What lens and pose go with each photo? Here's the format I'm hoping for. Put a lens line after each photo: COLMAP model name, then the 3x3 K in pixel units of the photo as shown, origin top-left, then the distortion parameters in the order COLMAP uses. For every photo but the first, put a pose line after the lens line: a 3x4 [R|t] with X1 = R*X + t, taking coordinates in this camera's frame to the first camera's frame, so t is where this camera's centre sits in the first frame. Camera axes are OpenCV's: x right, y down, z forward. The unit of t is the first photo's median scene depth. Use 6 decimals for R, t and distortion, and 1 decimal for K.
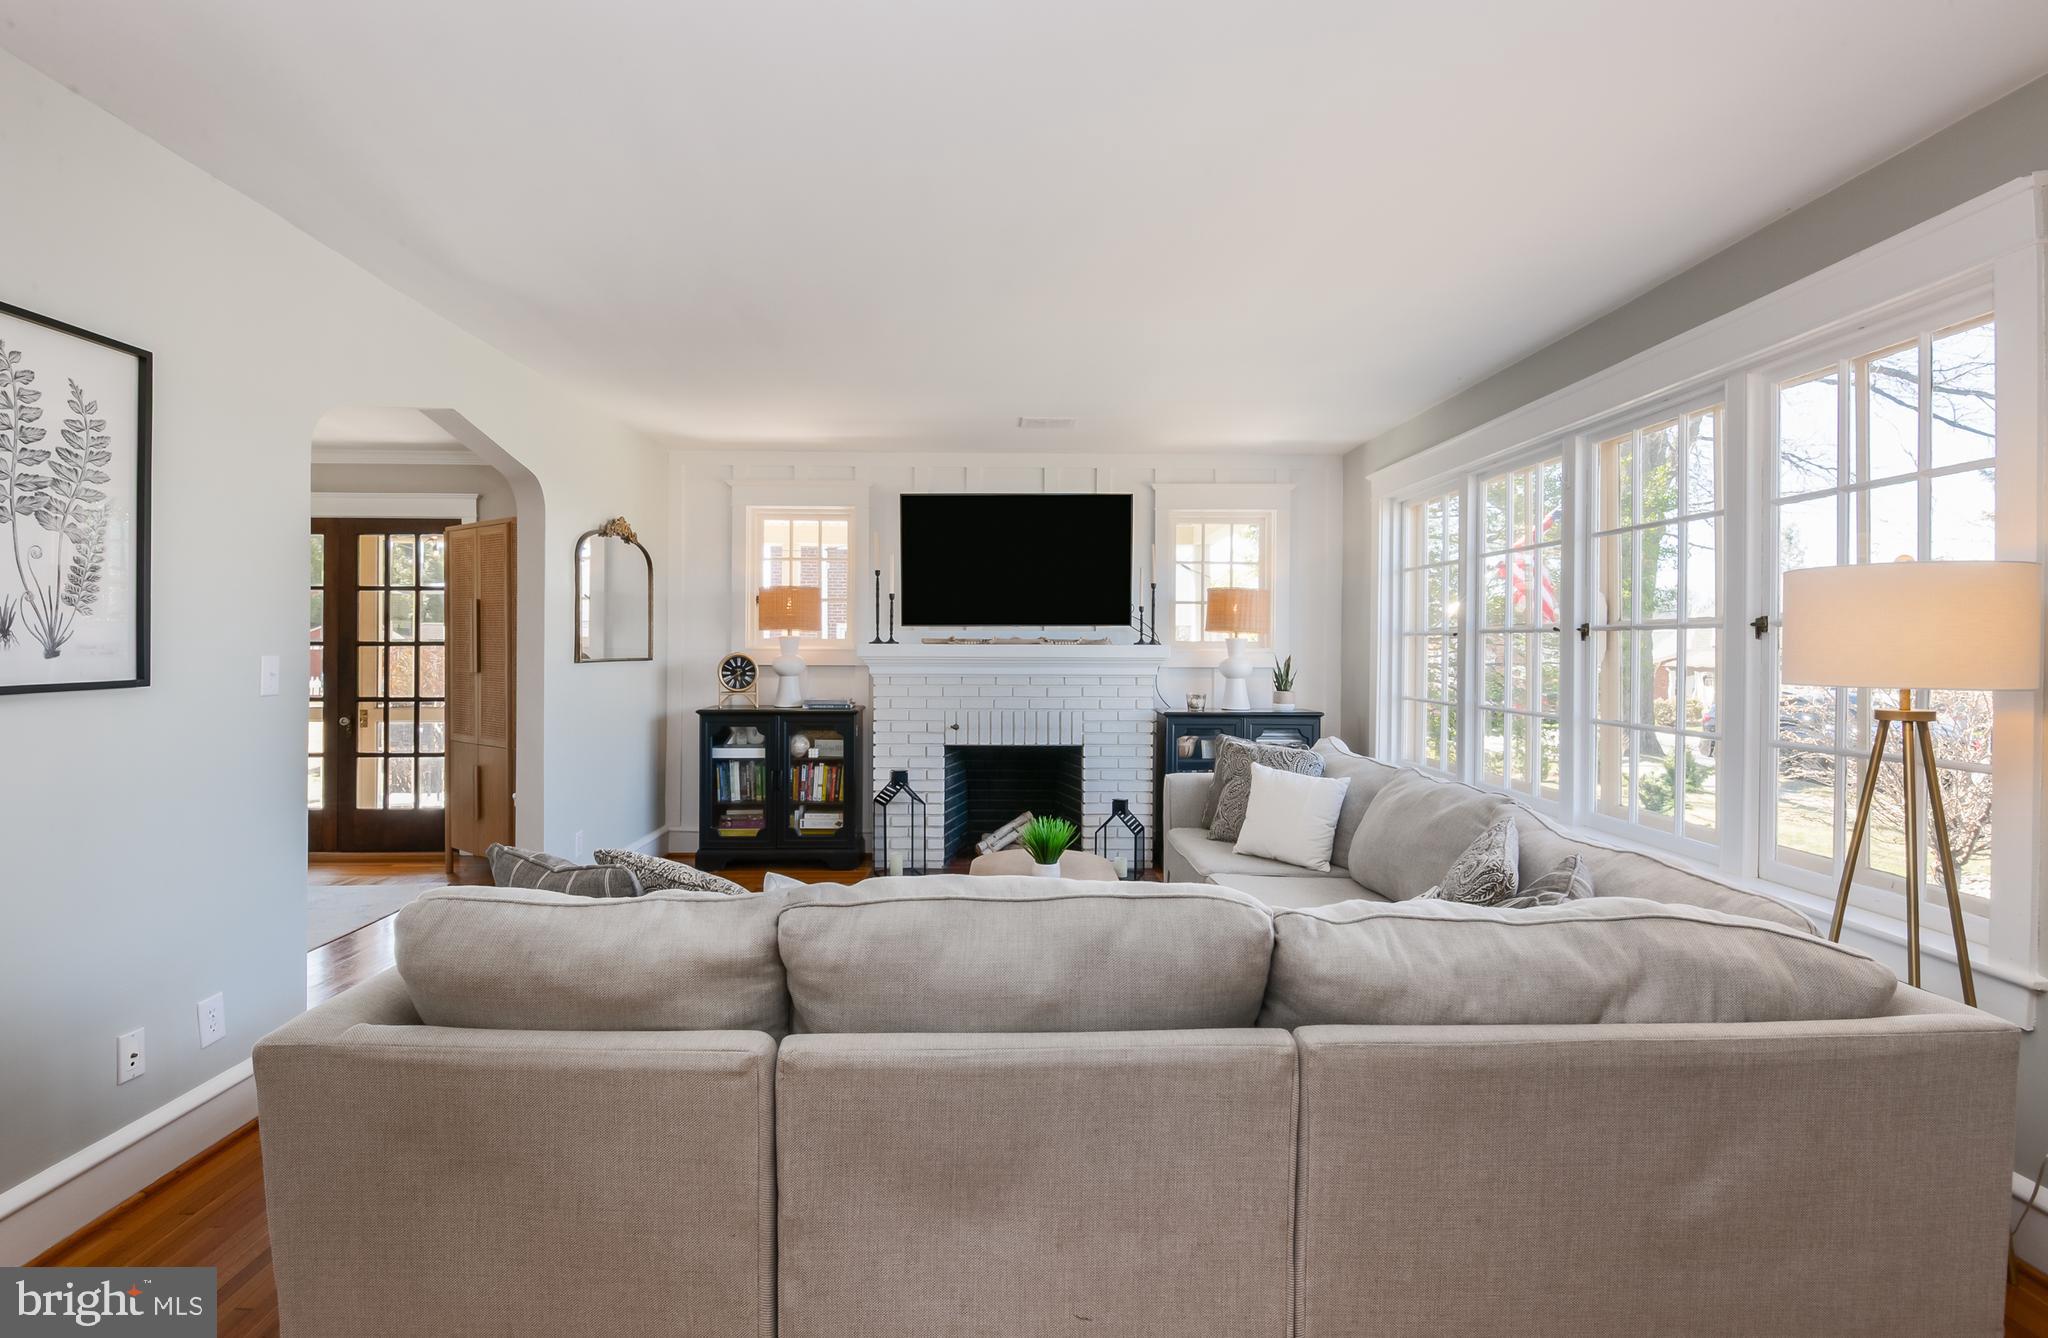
lens RADIAL K [[960.2, 0, 1030.9], [0, 960.2, 647.4], [0, 0, 1]] dist [-0.011200, -0.005049]
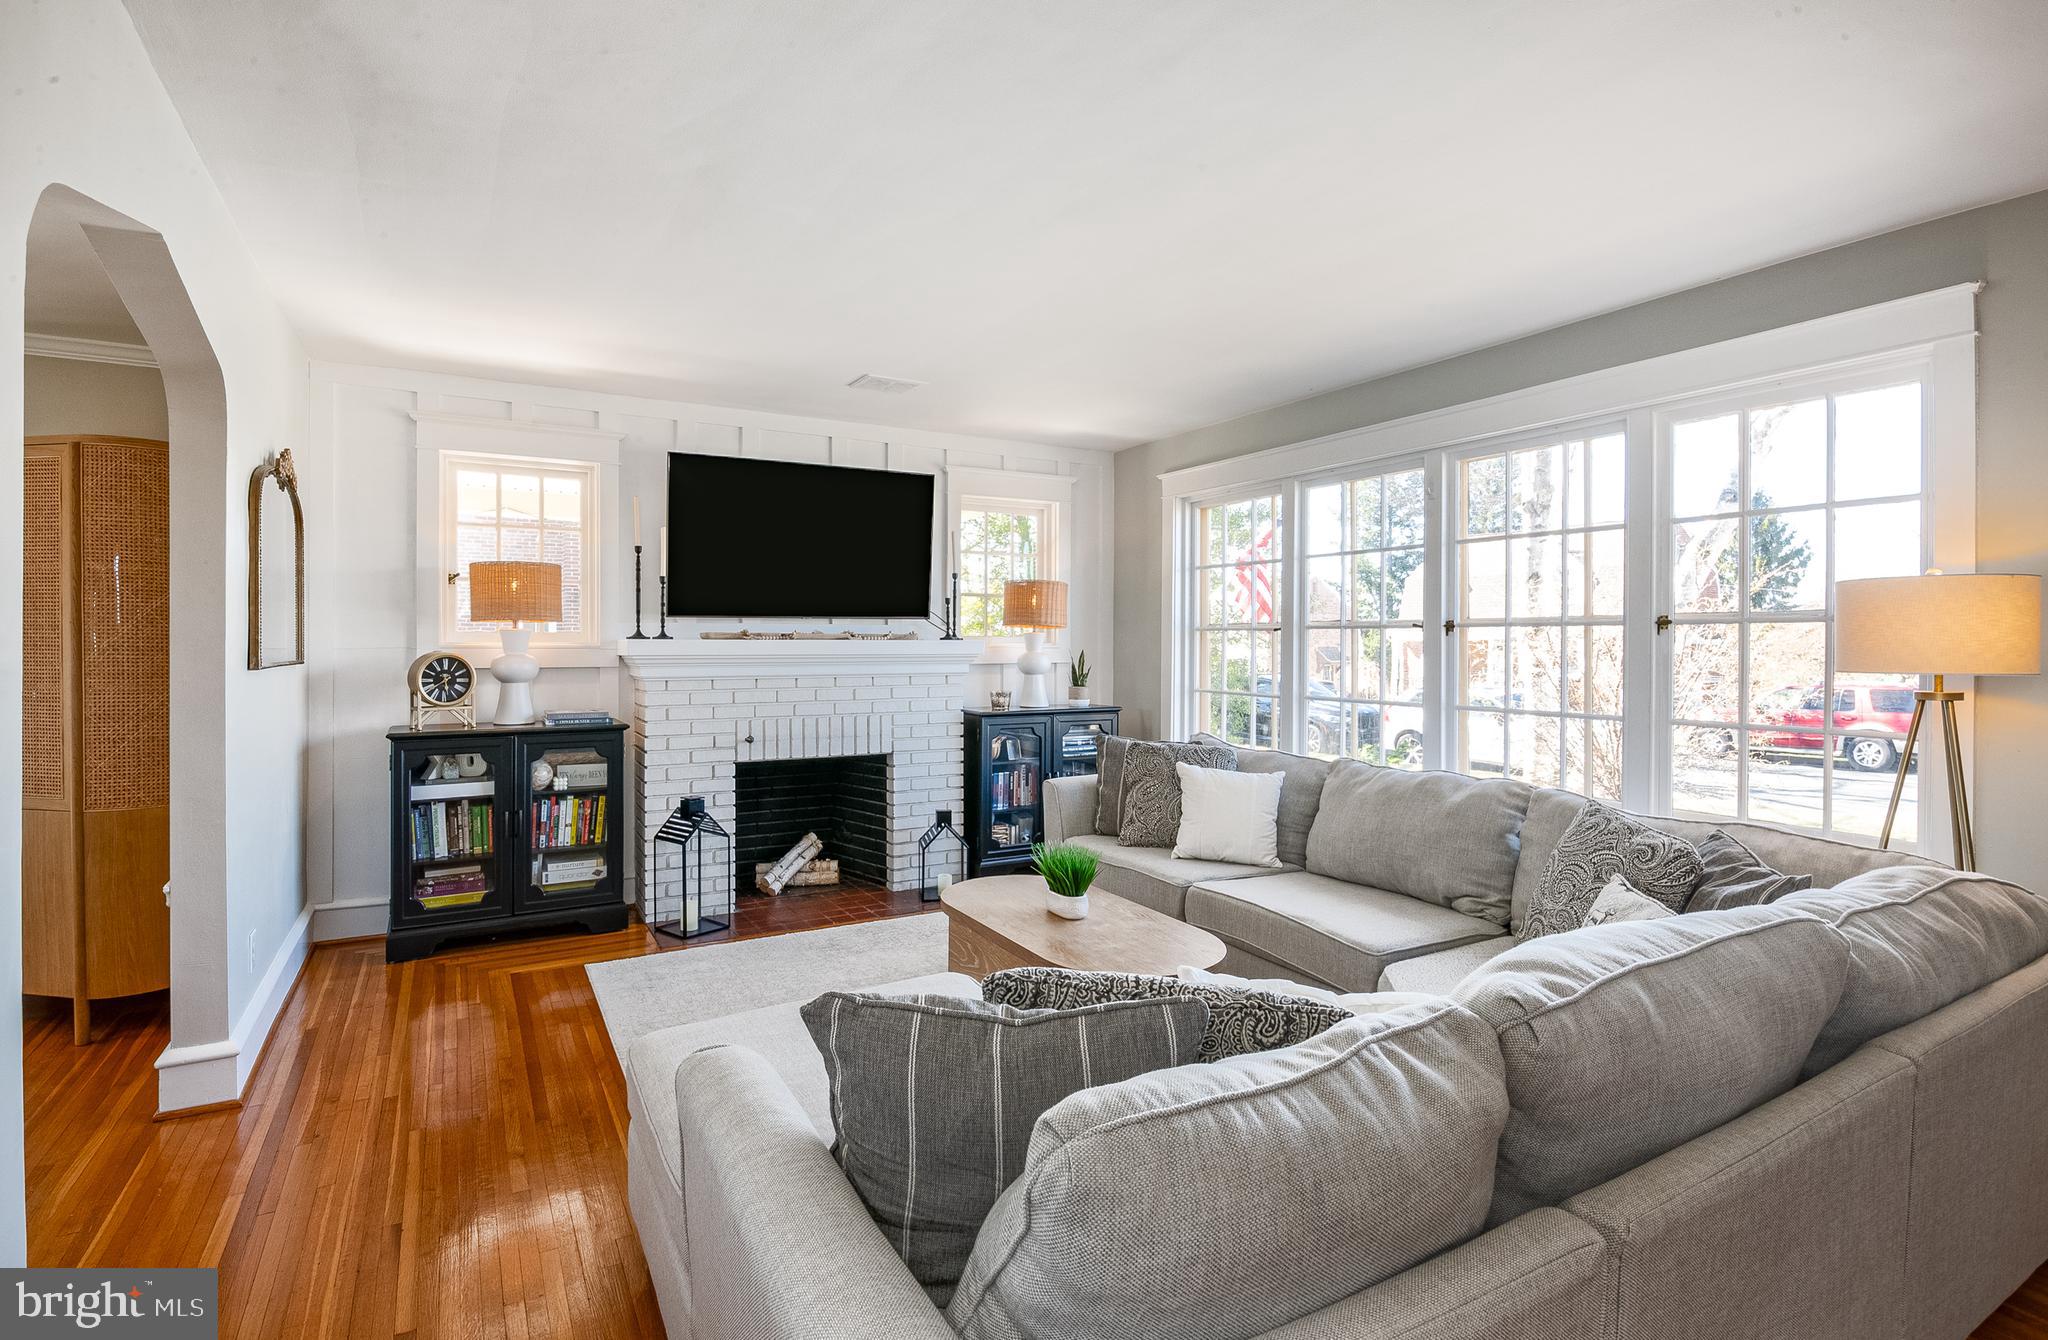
lens RADIAL K [[960.2, 0, 1006.6], [0, 960.2, 649.7], [0, 0, 1]] dist [-0.011200, -0.005049]
pose [[0.882347, -0.006279, 0.470557, -0.269980], [0.002586, 0.999961, 0.008494, -0.001078], [-0.470592, -0.006278, 0.882329, 0.166310]]
